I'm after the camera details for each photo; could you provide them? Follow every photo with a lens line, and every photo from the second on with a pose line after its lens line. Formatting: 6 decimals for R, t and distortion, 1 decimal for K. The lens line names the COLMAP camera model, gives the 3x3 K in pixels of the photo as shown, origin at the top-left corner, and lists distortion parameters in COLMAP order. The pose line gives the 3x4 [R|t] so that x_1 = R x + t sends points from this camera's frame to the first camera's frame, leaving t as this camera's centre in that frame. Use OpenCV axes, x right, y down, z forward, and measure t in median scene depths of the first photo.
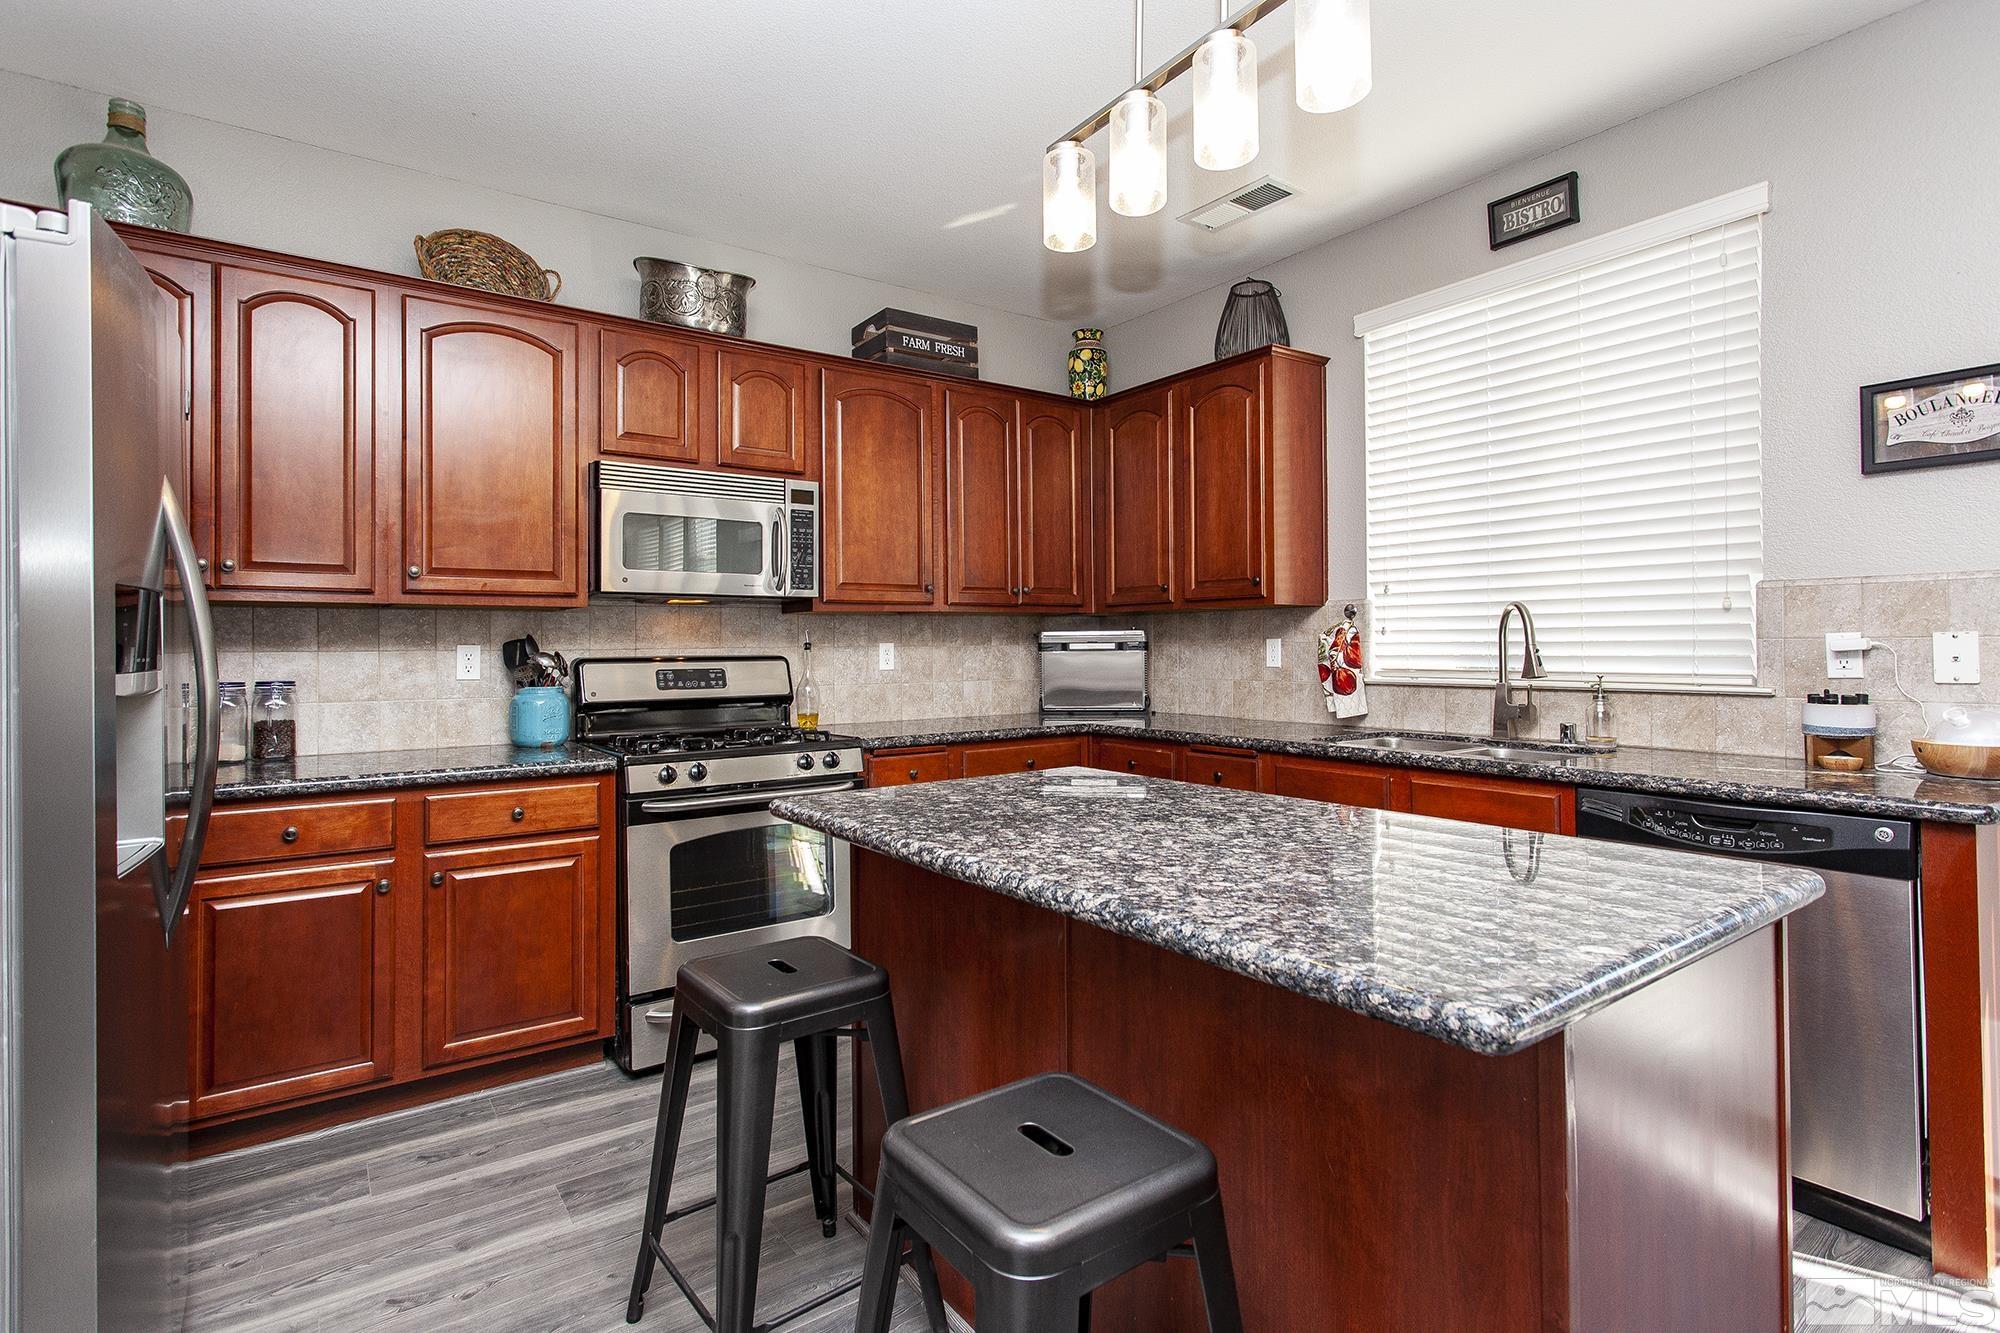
lens RADIAL K [[987.2, 0, 1006.5], [0, 987.2, 633.6], [0, 0, 1]] dist [0.002092, 0.002357]
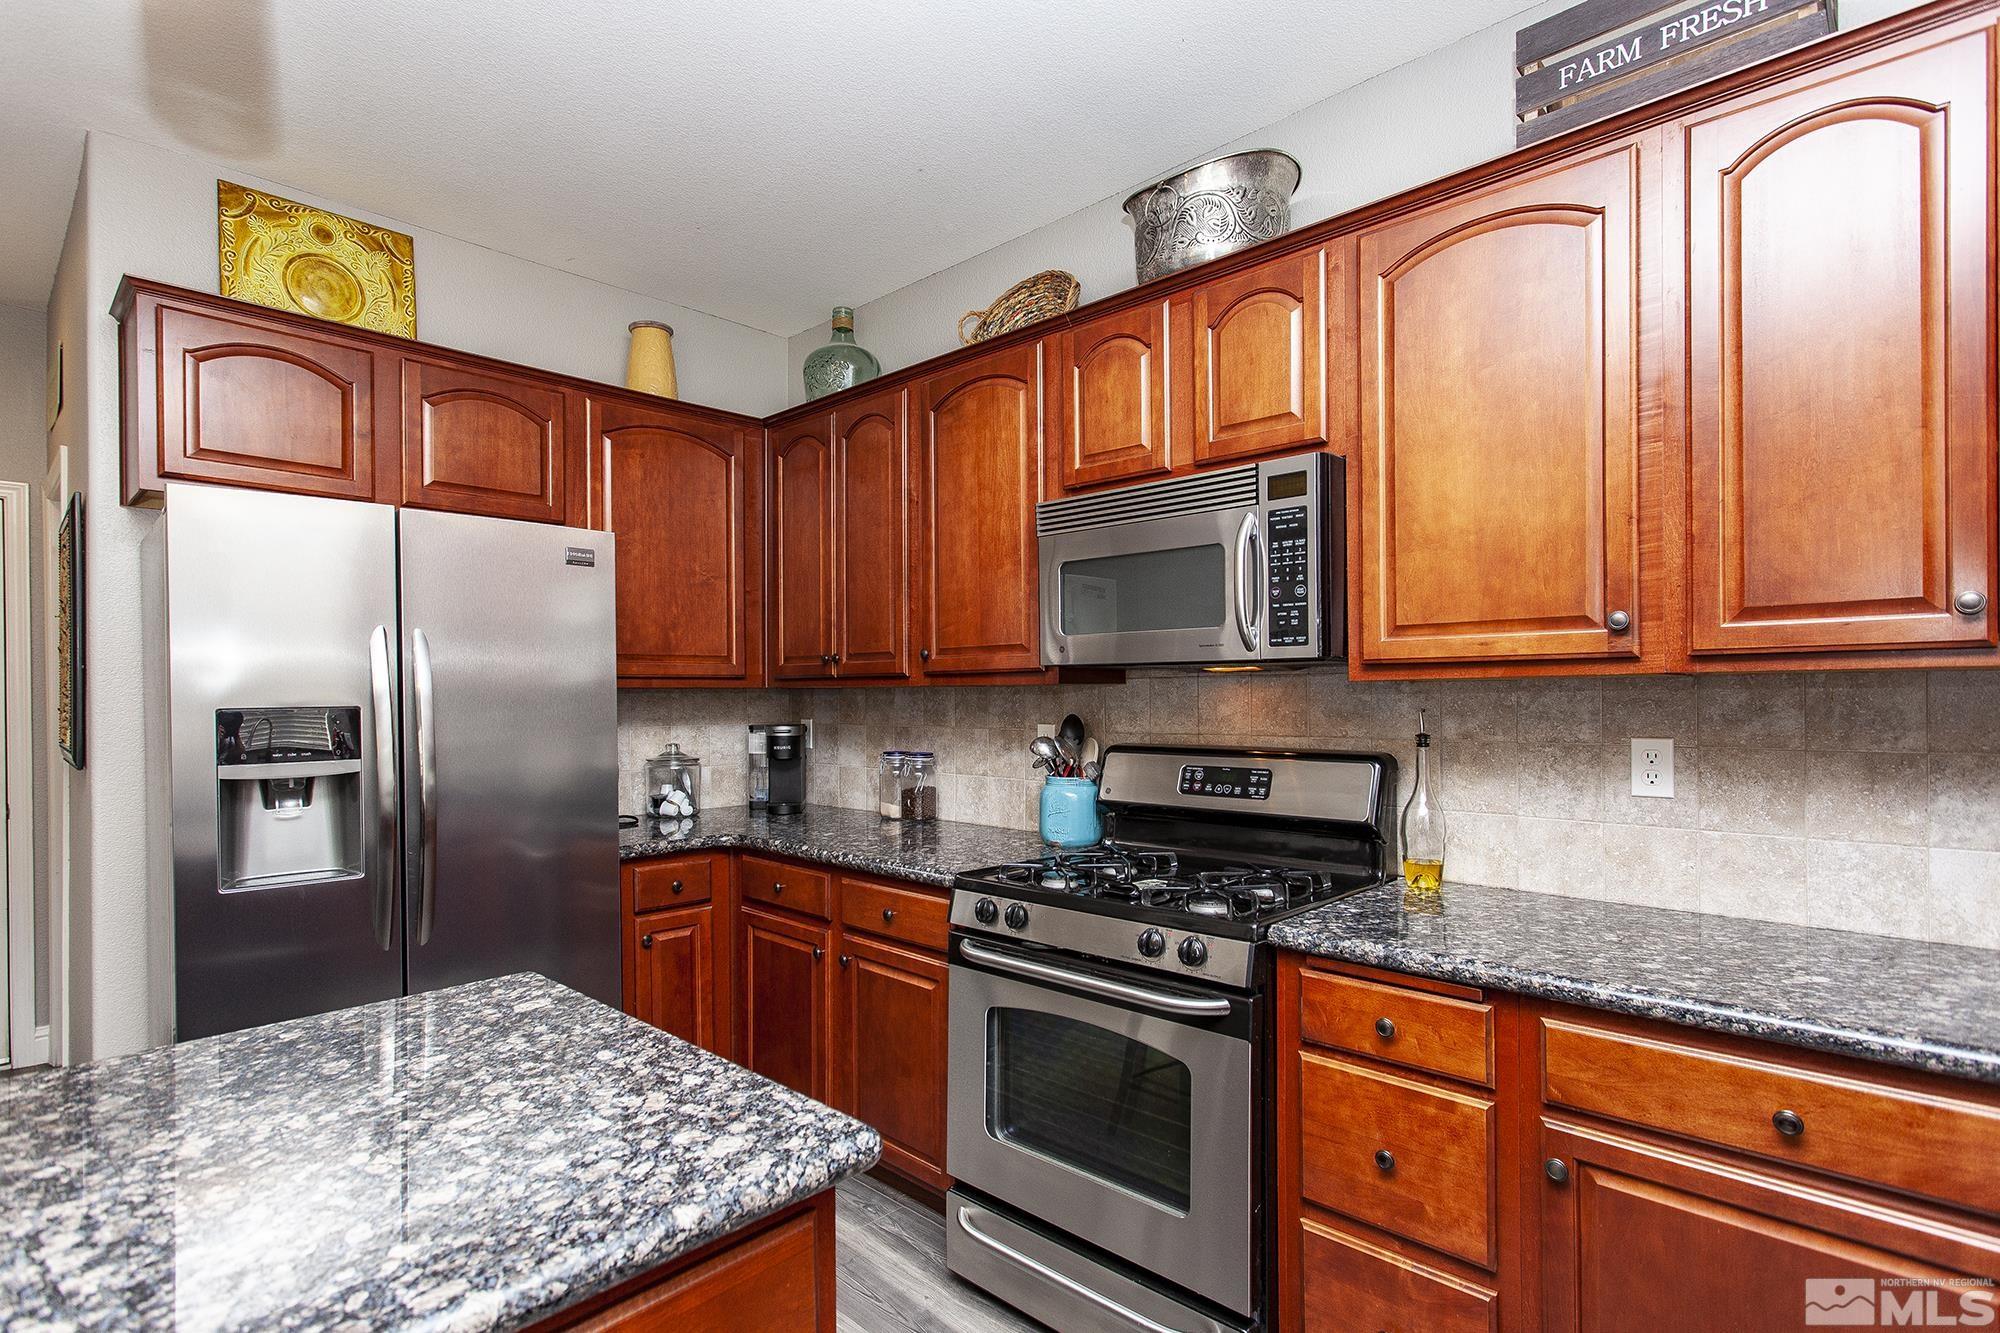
lens RADIAL K [[987.2, 0, 992.9], [0, 987.2, 694.0], [0, 0, 1]] dist [0.002092, 0.002357]
pose [[0.174068, 0.007221, -0.984707, 0.356366], [0.017065, 0.999801, 0.010348, -0.026991], [0.984586, -0.018606, 0.173910, 0.779132]]
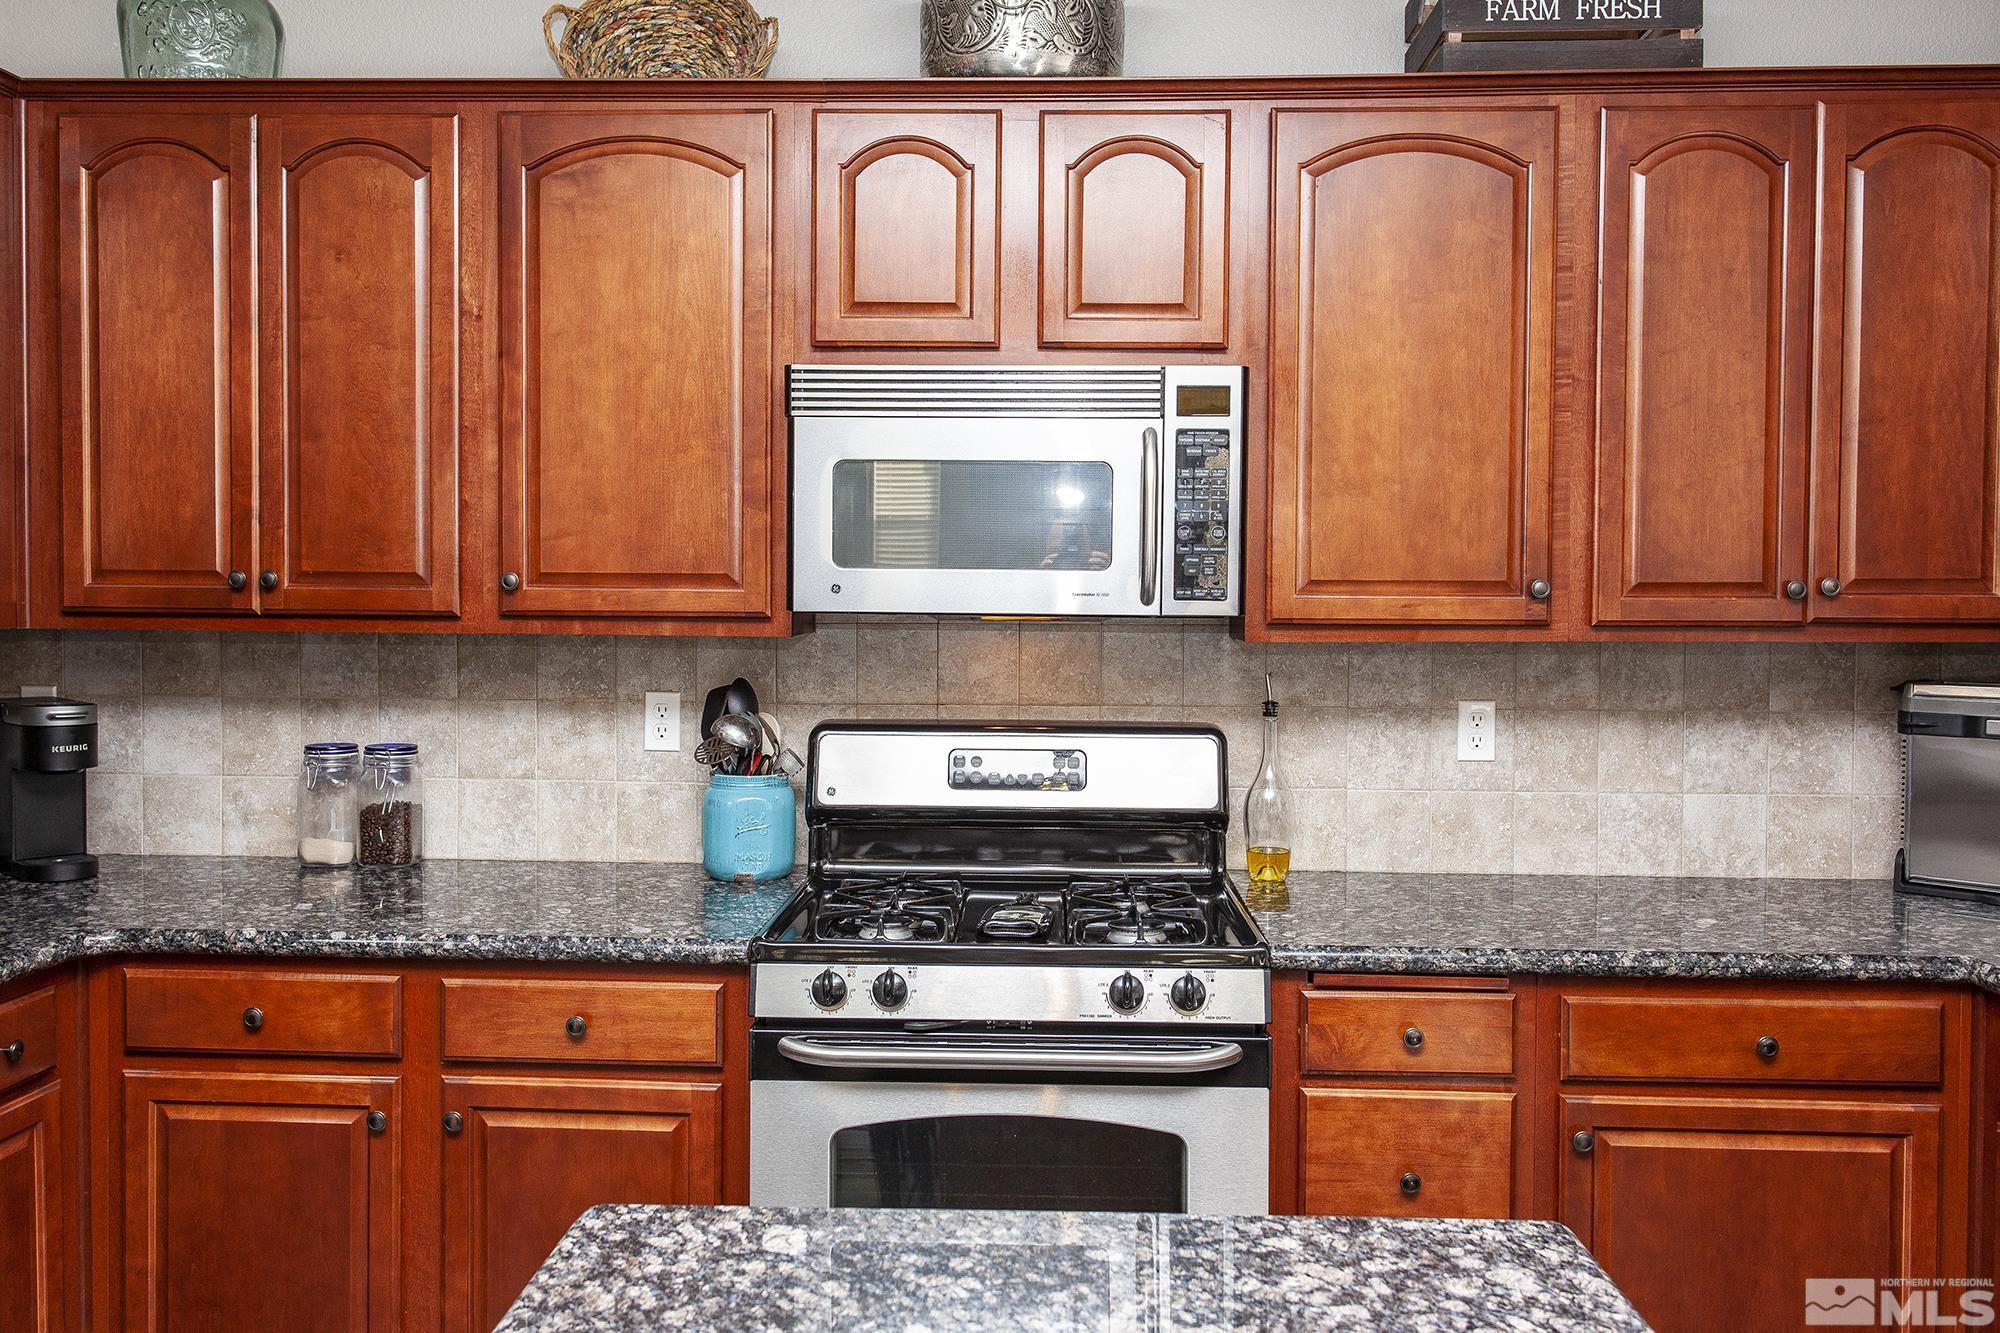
lens RADIAL K [[1587.2, 0, 991.1], [0, 1587.2, 633.8], [0, 0, 1]] dist [0.004694, 0.006284]
pose [[0.784077, 0.032390, -0.619818, 0.193515], [-0.006011, 0.998987, 0.044600, -0.065814], [0.620635, -0.031243, 0.783477, 0.374905]]
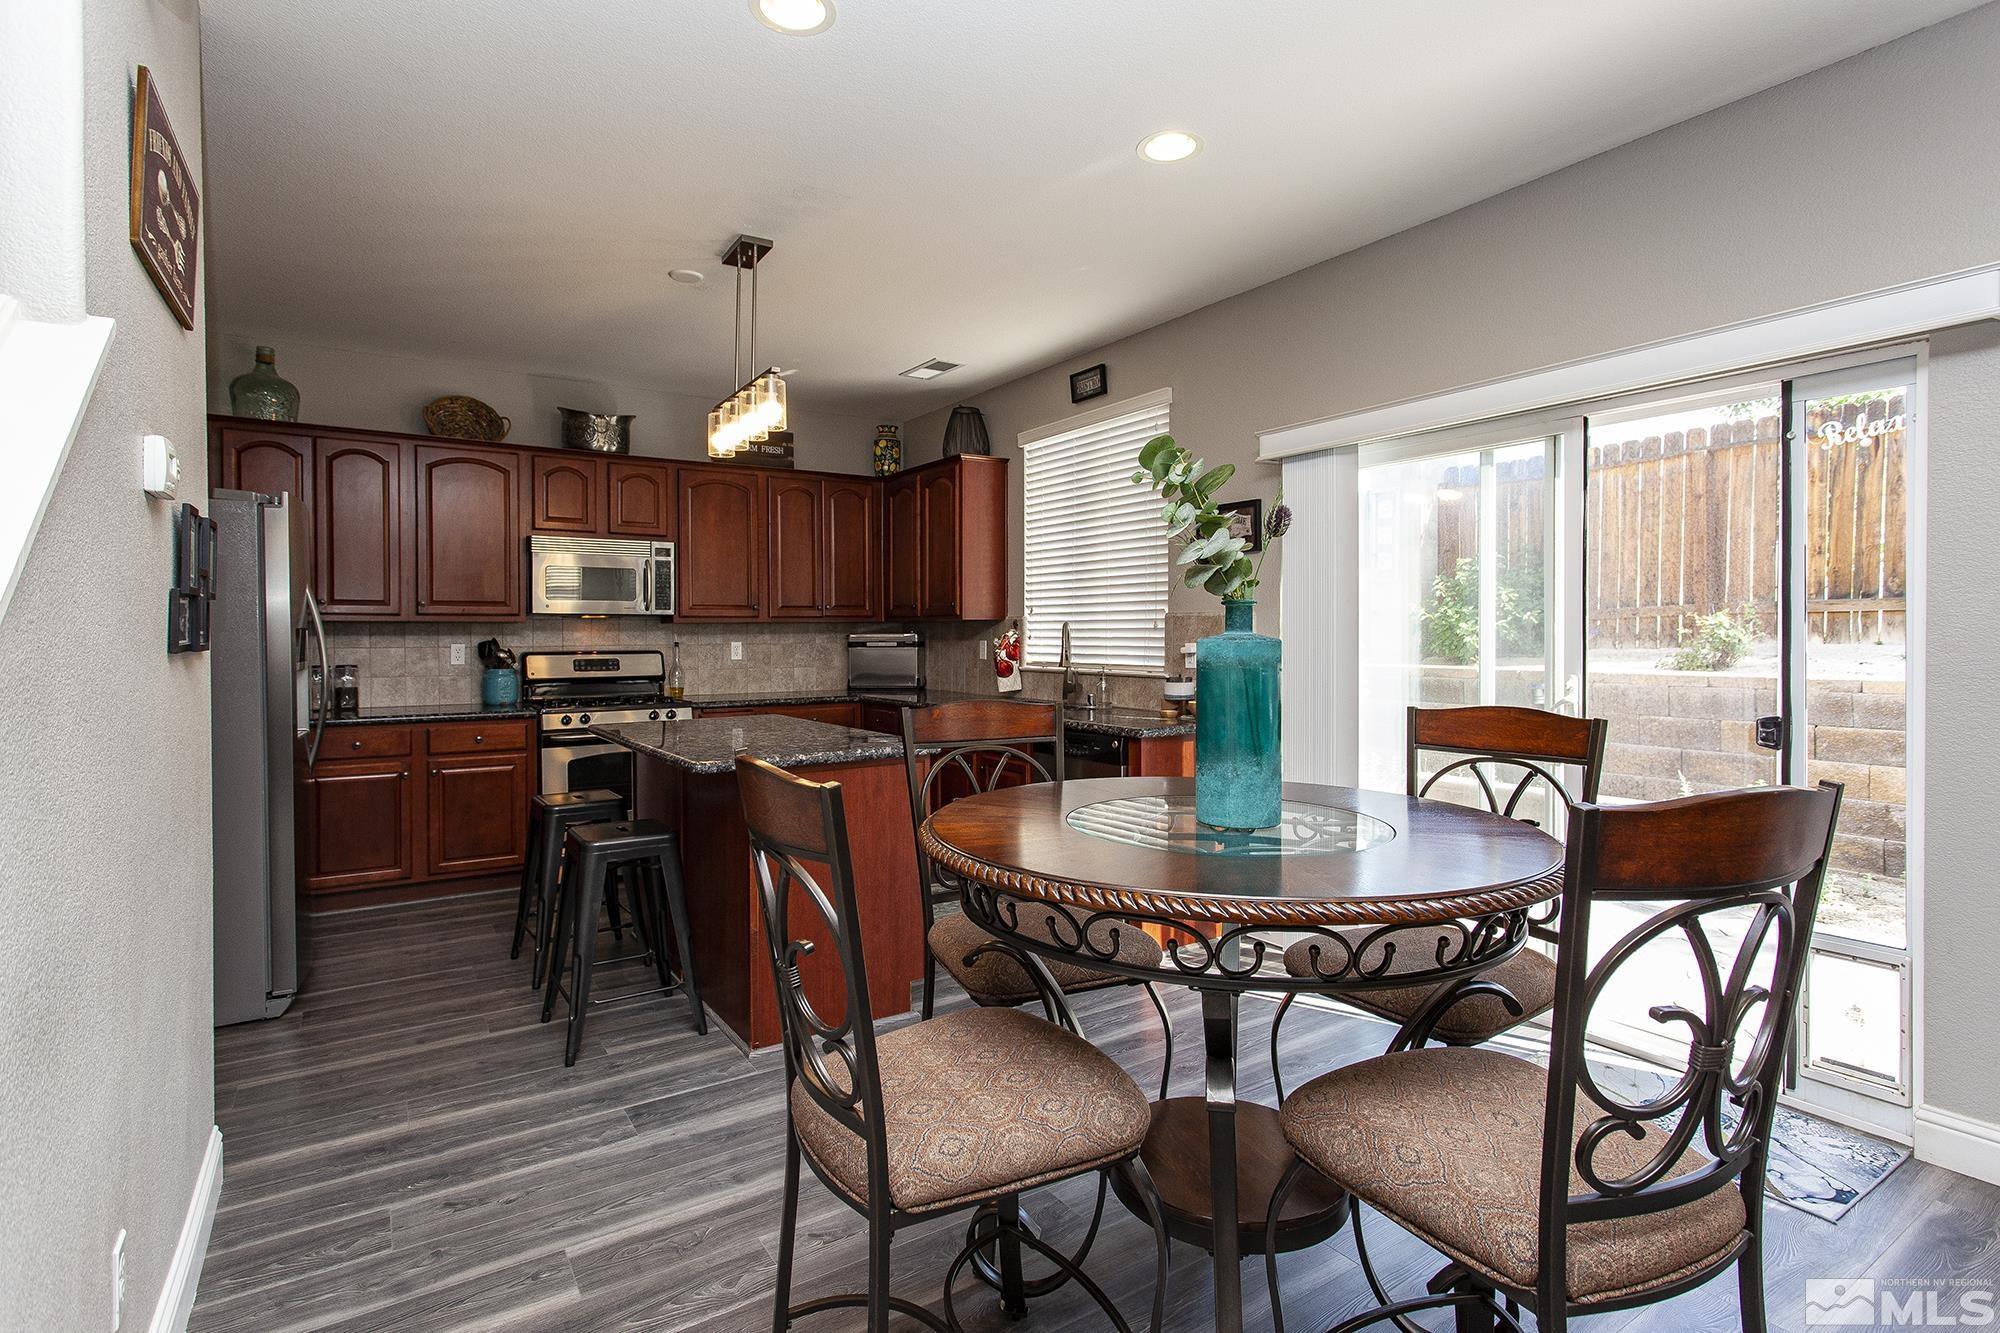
lens RADIAL K [[987.2, 0, 1004.1], [0, 987.2, 641.4], [0, 0, 1]] dist [0.002092, 0.002357]
pose [[0.999251, 0.004687, -0.038419, 0.440074], [-0.003877, 0.999770, 0.021114, -0.031290], [0.038509, -0.020949, 0.999039, -0.629628]]
